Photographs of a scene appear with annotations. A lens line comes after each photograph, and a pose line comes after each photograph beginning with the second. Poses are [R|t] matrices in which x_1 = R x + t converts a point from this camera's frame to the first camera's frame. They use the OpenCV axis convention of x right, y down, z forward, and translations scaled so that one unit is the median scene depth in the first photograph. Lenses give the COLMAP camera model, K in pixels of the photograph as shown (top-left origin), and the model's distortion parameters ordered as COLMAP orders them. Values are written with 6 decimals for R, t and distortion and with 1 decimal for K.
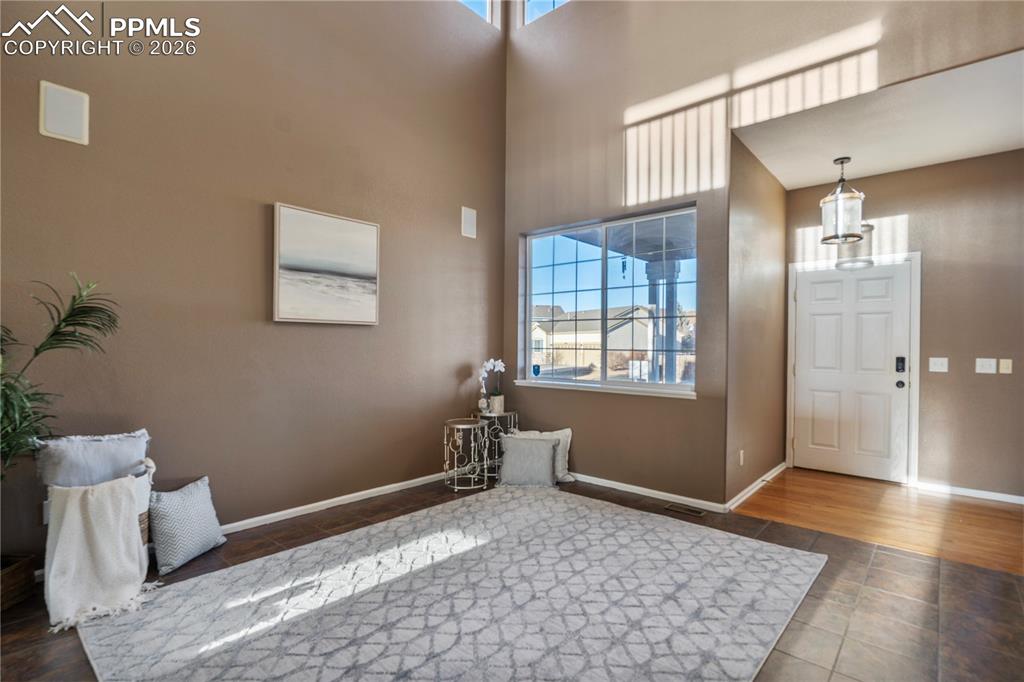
lens RADIAL K [[488.1, 0, 508.7], [0, 488.1, 340.9], [0, 0, 1]] dist [-0.000463, 0.000016]
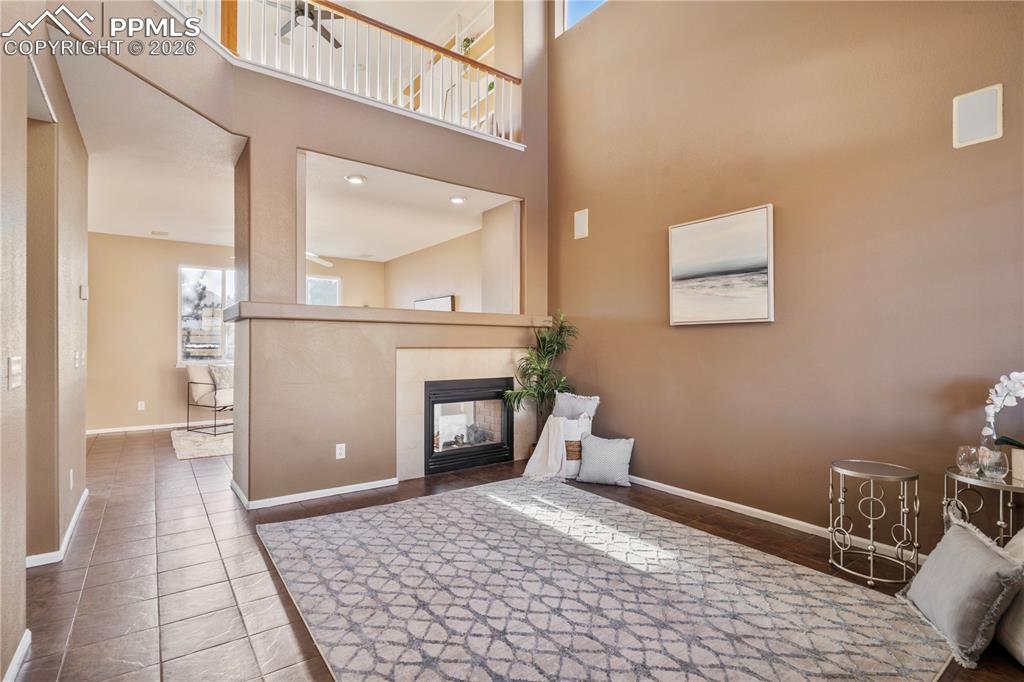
lens RADIAL K [[488.1, 0, 508.7], [0, 488.1, 340.9], [0, 0, 1]] dist [-0.000463, 0.000016]
pose [[-0.200263, -0.019523, -0.979548, 0.855561], [0.003261, 0.999783, -0.020593, 0.022993], [0.979737, -0.007319, -0.200156, 0.942928]]
